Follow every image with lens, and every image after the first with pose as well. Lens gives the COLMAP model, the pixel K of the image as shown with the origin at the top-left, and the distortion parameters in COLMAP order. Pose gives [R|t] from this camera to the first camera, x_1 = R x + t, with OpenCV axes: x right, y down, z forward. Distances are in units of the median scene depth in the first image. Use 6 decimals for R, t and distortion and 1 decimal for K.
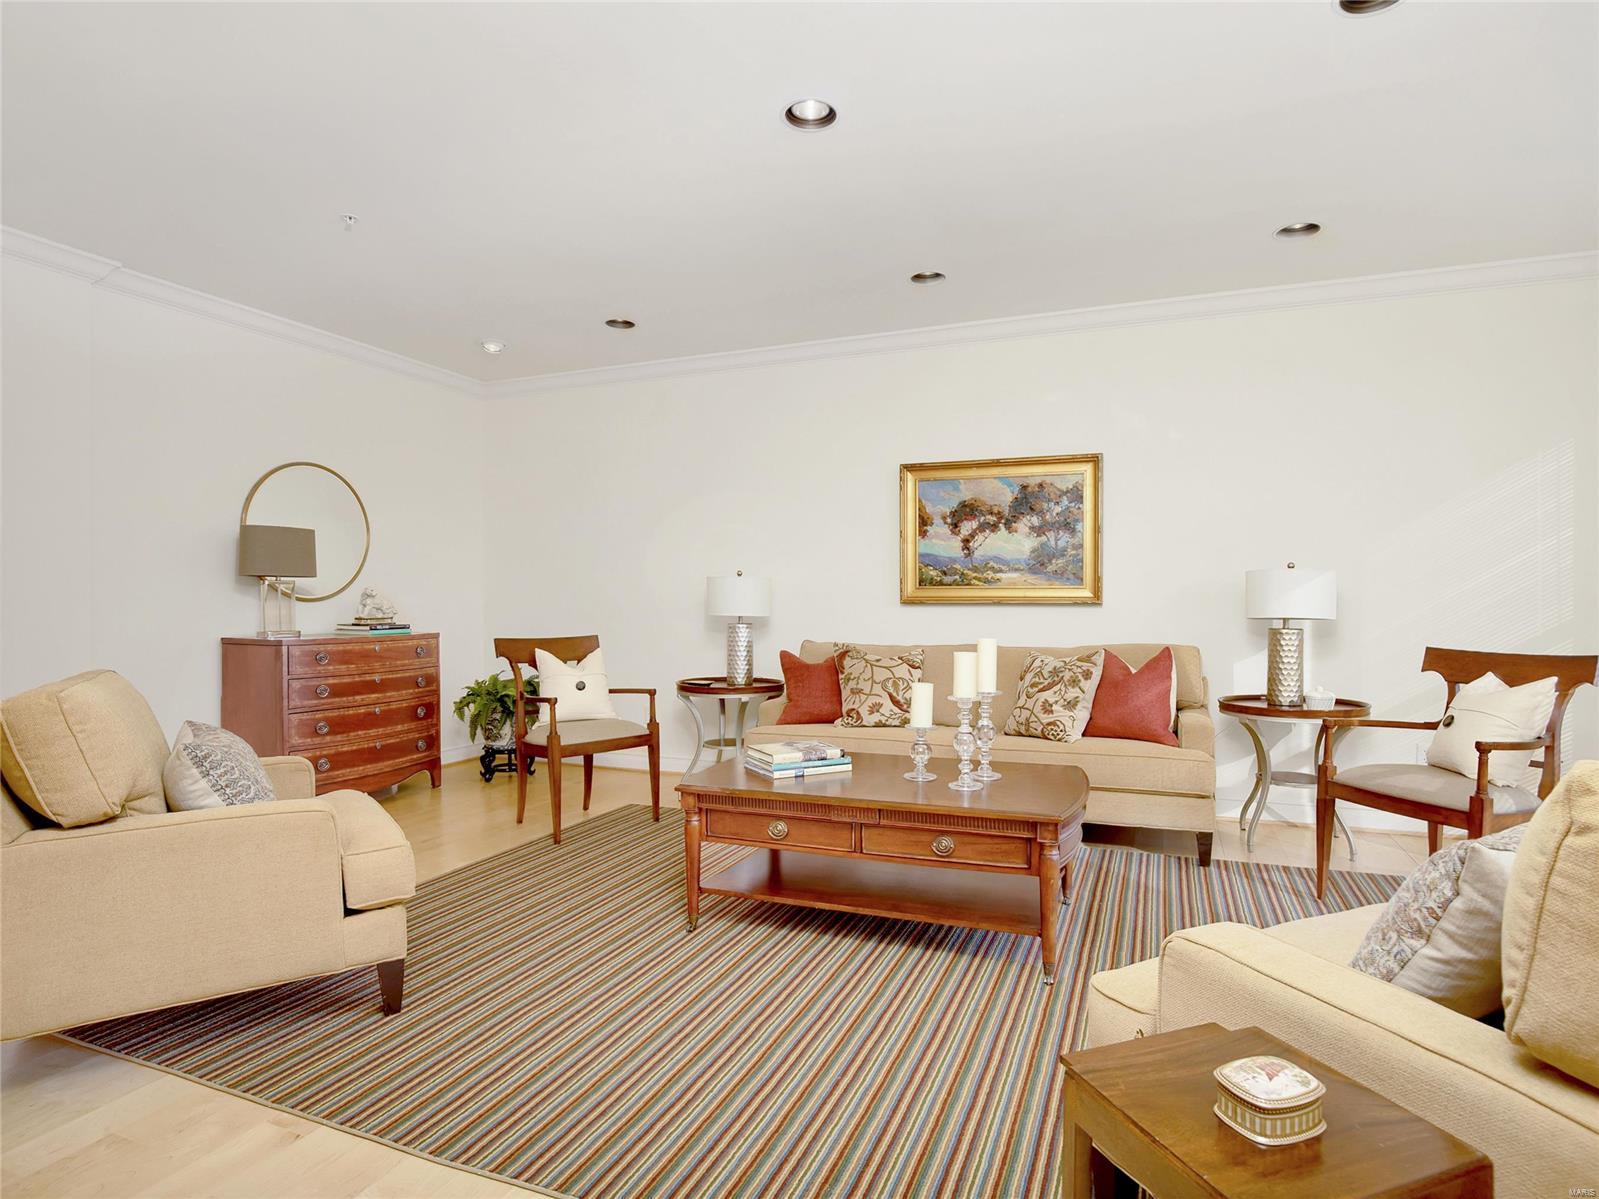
lens RADIAL K [[886.1, 0, 802.4], [0, 886.1, 601.9], [0, 0, 1]] dist [-0.026889, 0.004772]
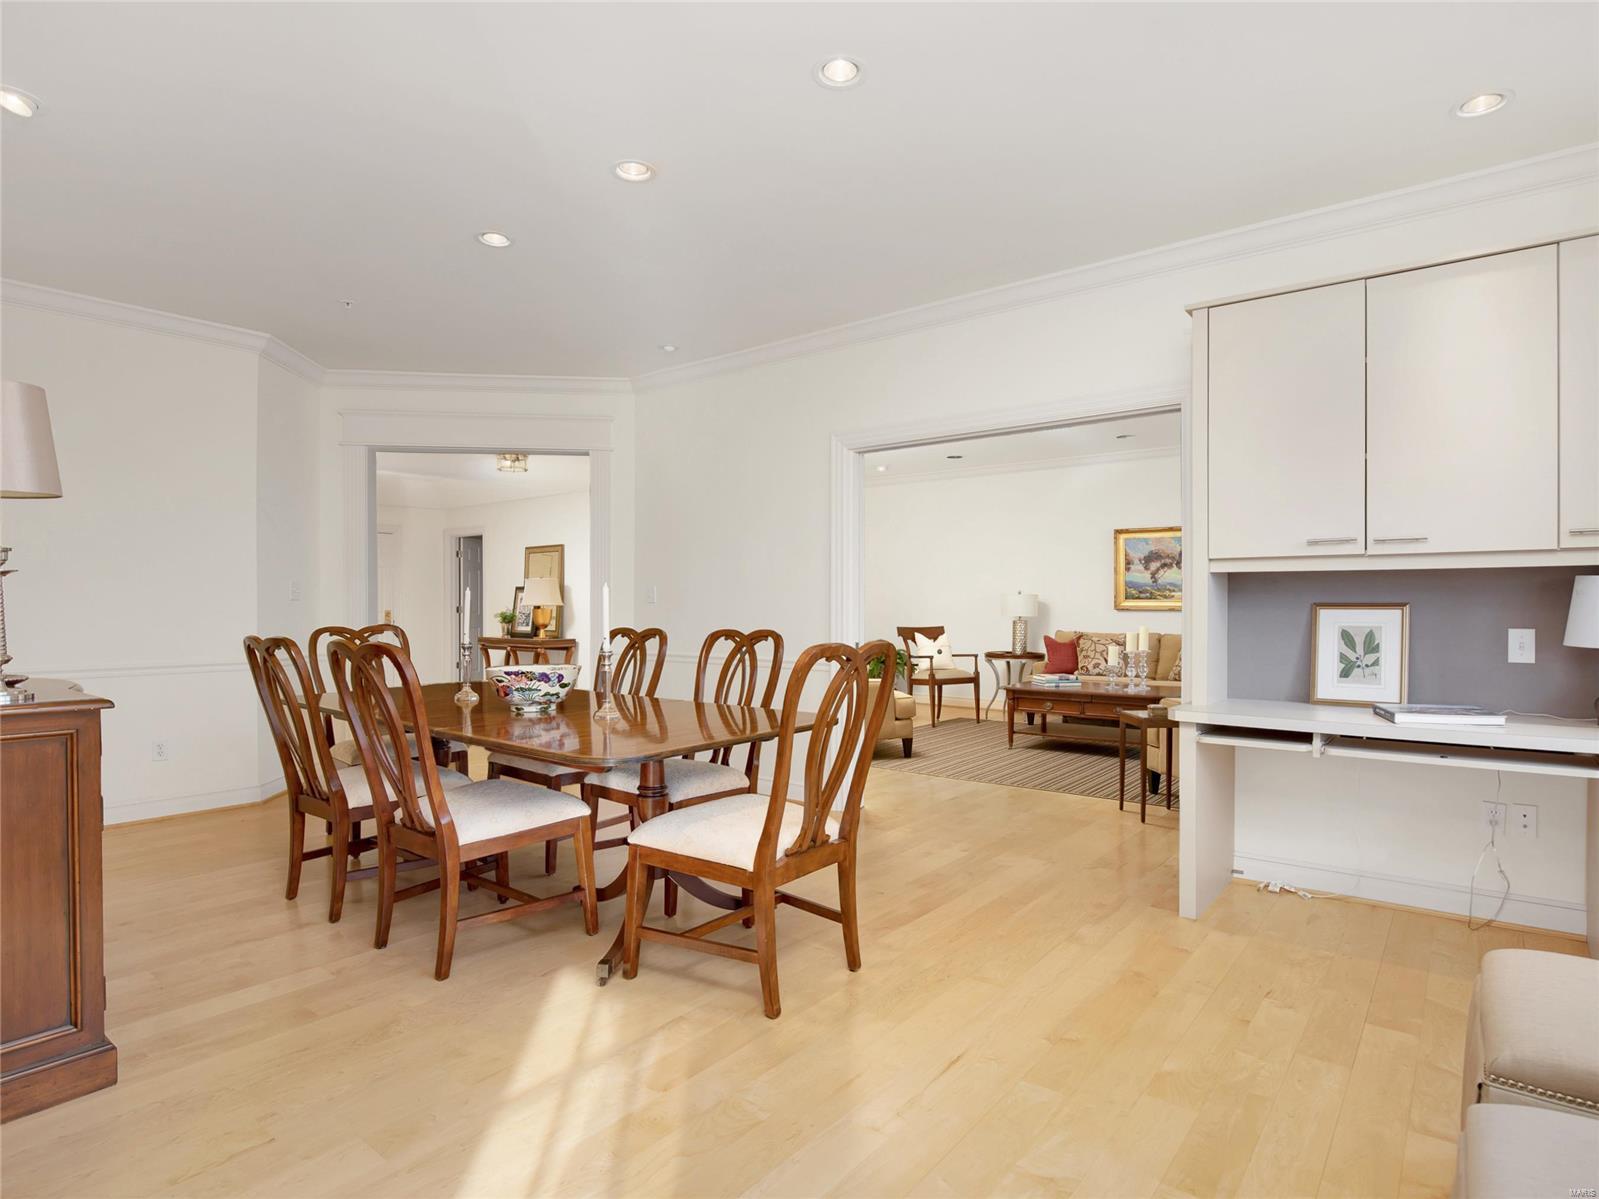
lens RADIAL K [[886.1, 0, 807.1], [0, 886.1, 604.2], [0, 0, 1]] dist [-0.026889, 0.004772]
pose [[0.965980, 0.001386, -0.258614, -0.024243], [-0.000308, 0.999991, 0.004210, -0.016485], [0.258617, -0.003987, 0.965972, -0.876662]]
